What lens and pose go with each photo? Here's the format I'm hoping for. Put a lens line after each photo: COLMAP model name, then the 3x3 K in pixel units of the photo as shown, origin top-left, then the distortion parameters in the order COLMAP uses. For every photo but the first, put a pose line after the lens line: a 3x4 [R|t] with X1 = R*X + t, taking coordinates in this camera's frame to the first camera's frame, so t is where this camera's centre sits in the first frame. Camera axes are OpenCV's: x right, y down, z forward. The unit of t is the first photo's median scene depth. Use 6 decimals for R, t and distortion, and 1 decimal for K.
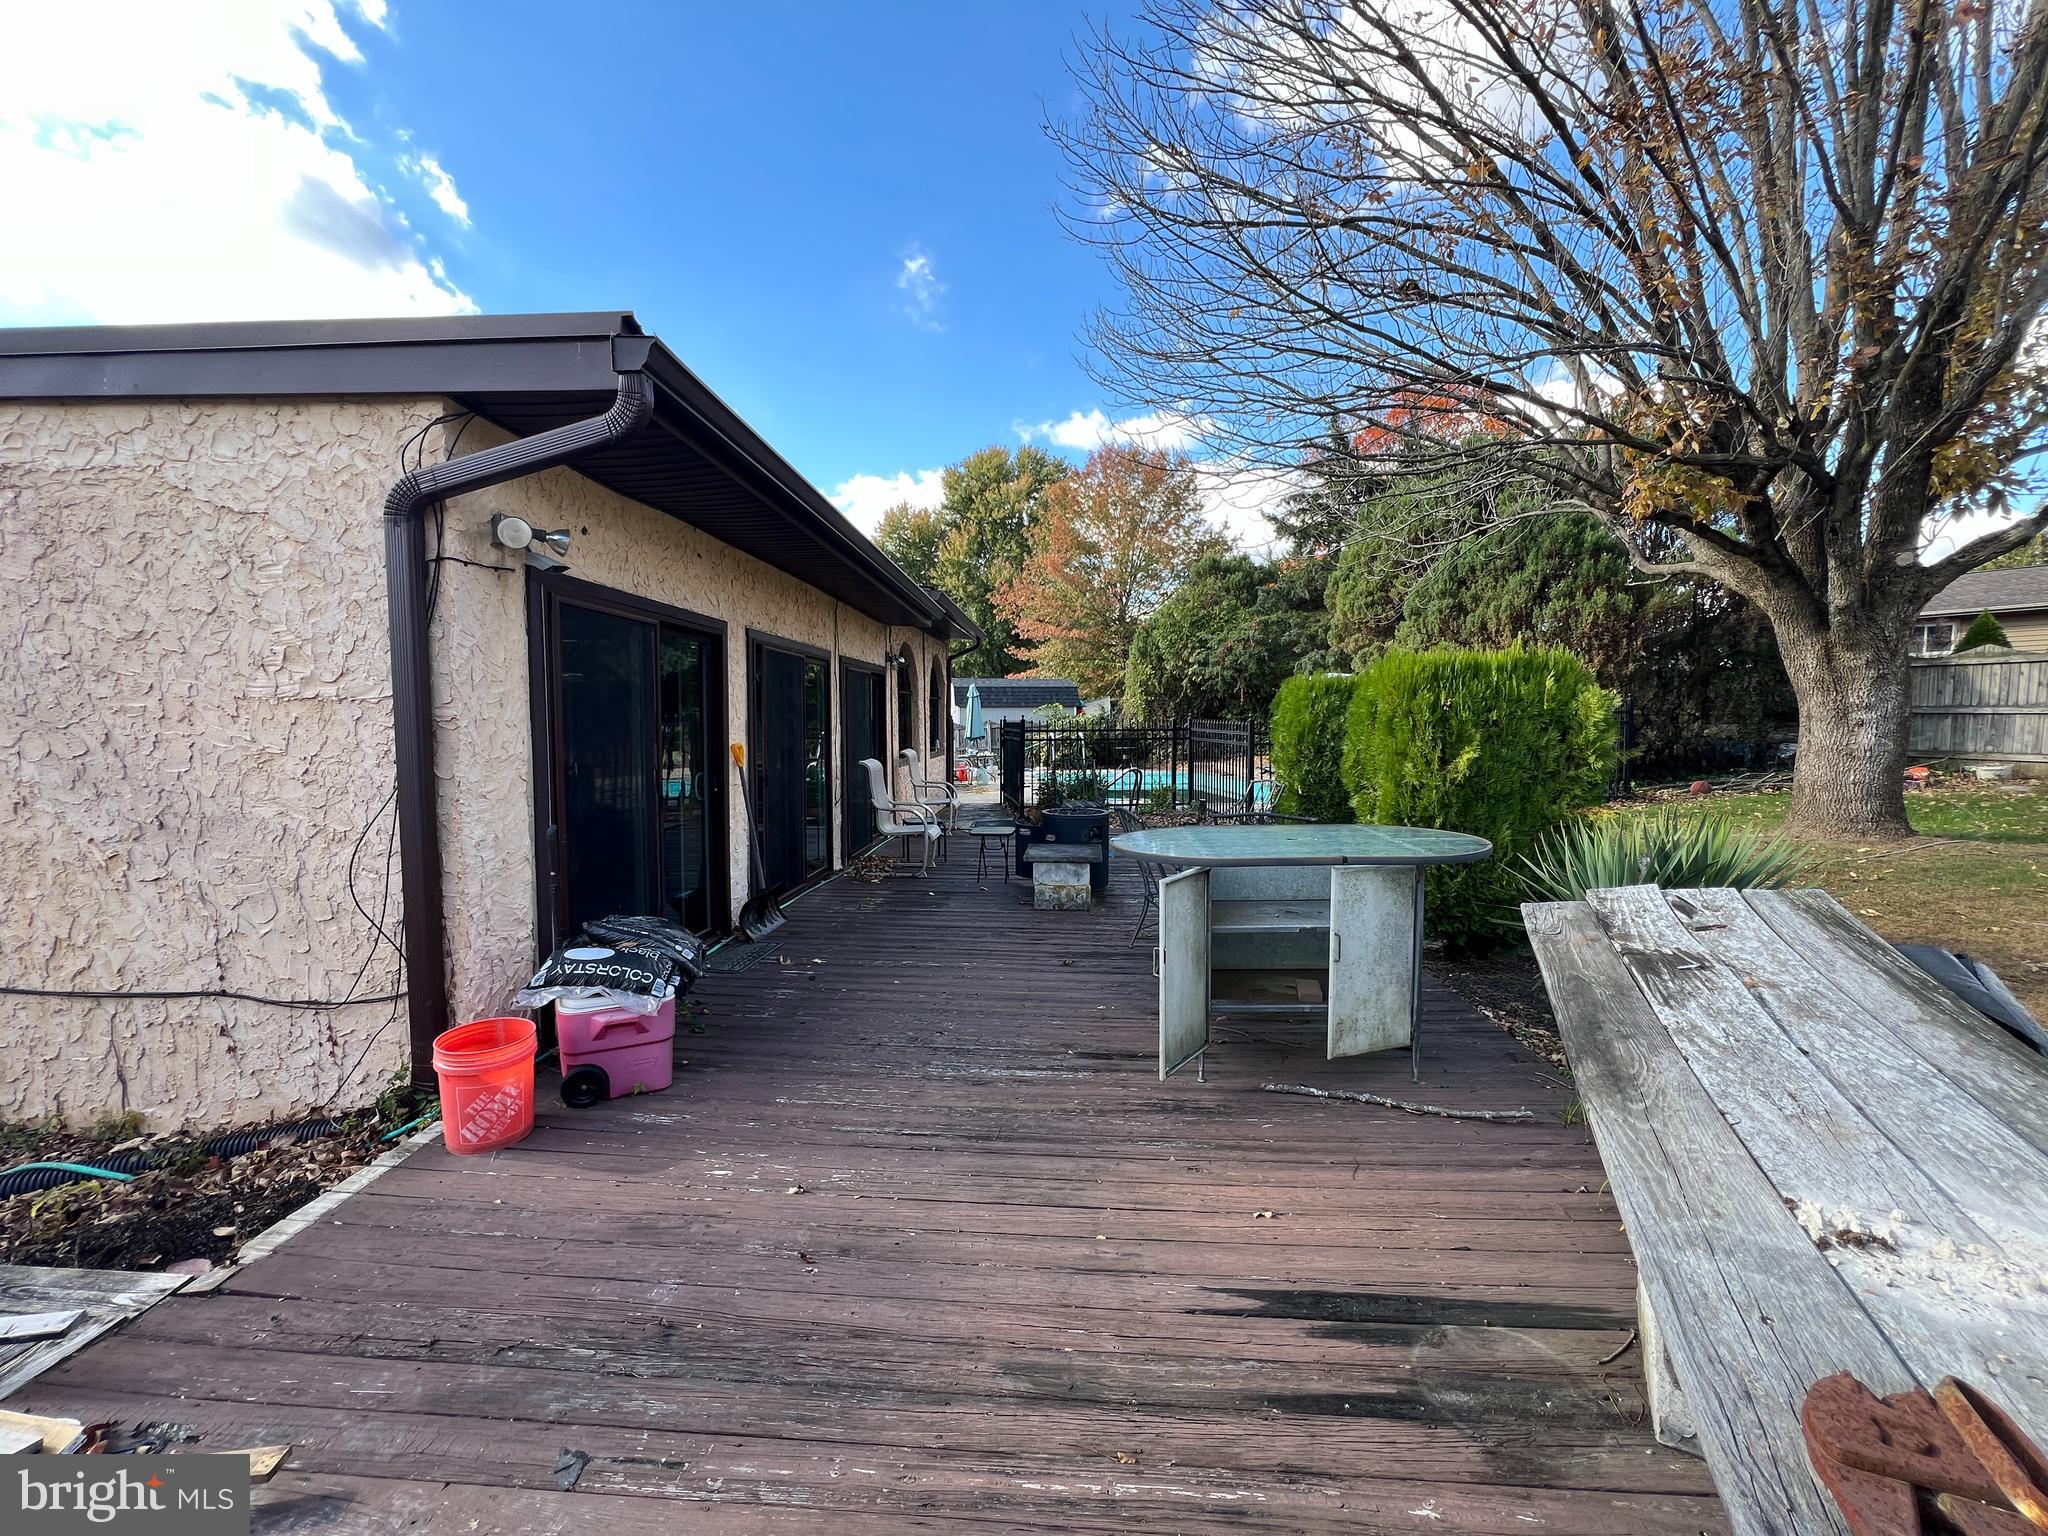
lens RADIAL K [[820.1, 0, 1024.0], [0, 820.1, 768.0], [0, 0, 1]] dist [-0.000278, -0.000128]
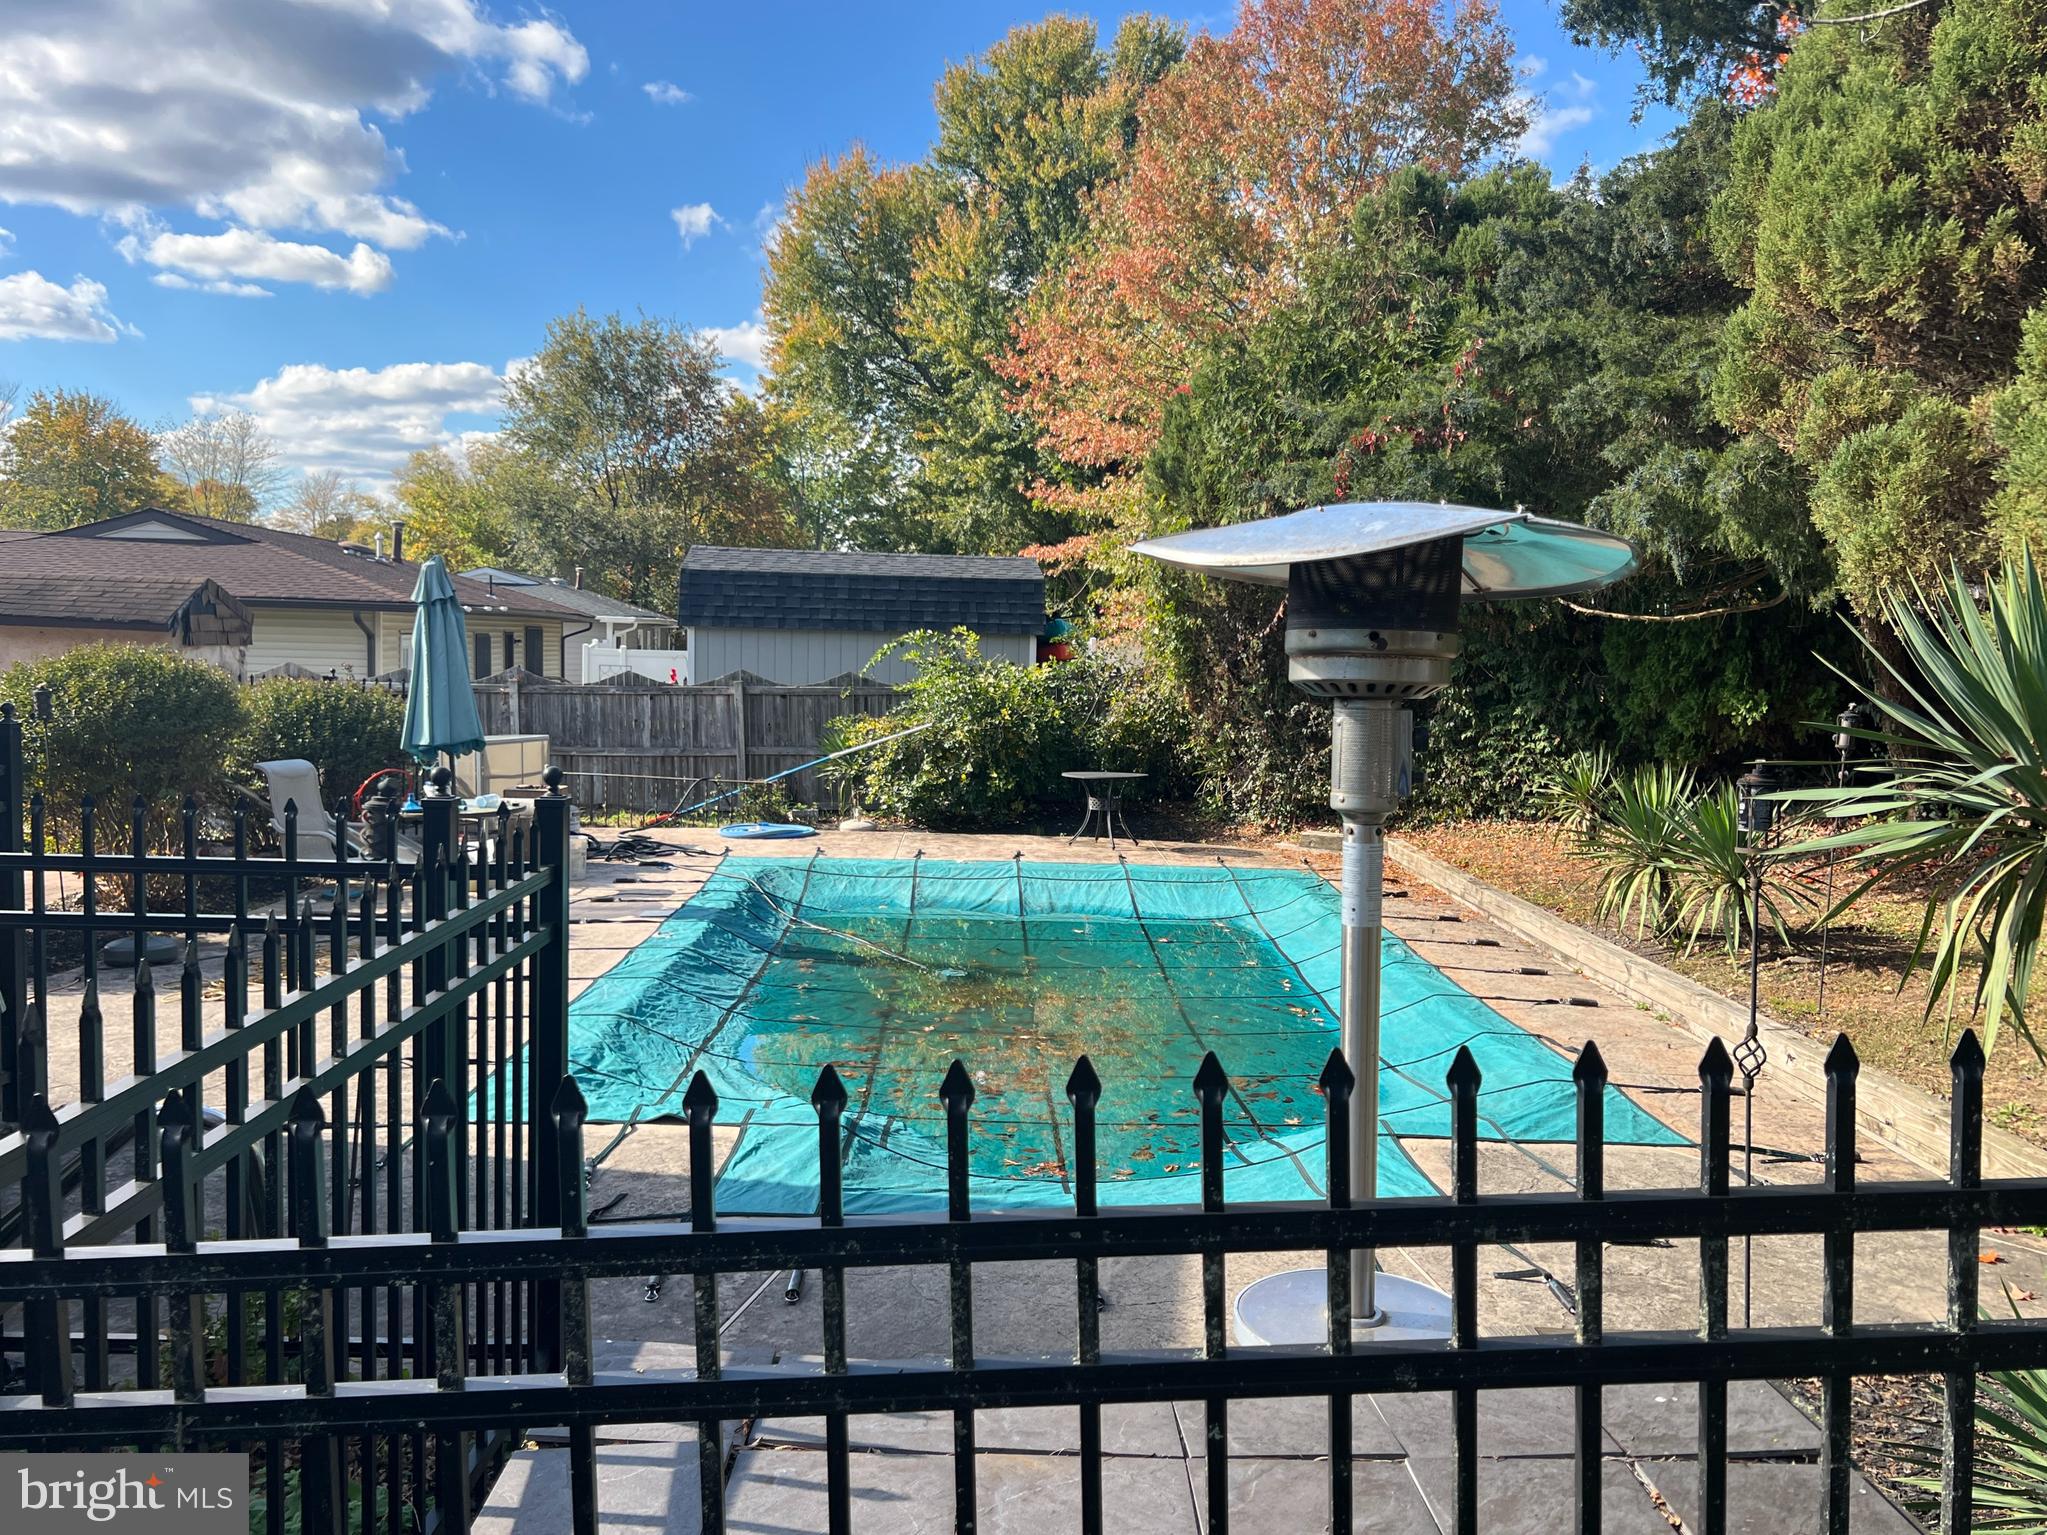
lens RADIAL K [[1641.7, 0, 1023.5], [0, 1641.7, 767.5], [0, 0, 1]] dist [0.075409, -0.007098]
pose [[0.992418, 0.034715, -0.117902, 0.083307], [-0.032842, 0.999302, 0.017790, -0.018677], [0.118437, -0.013783, 0.992866, 0.177303]]
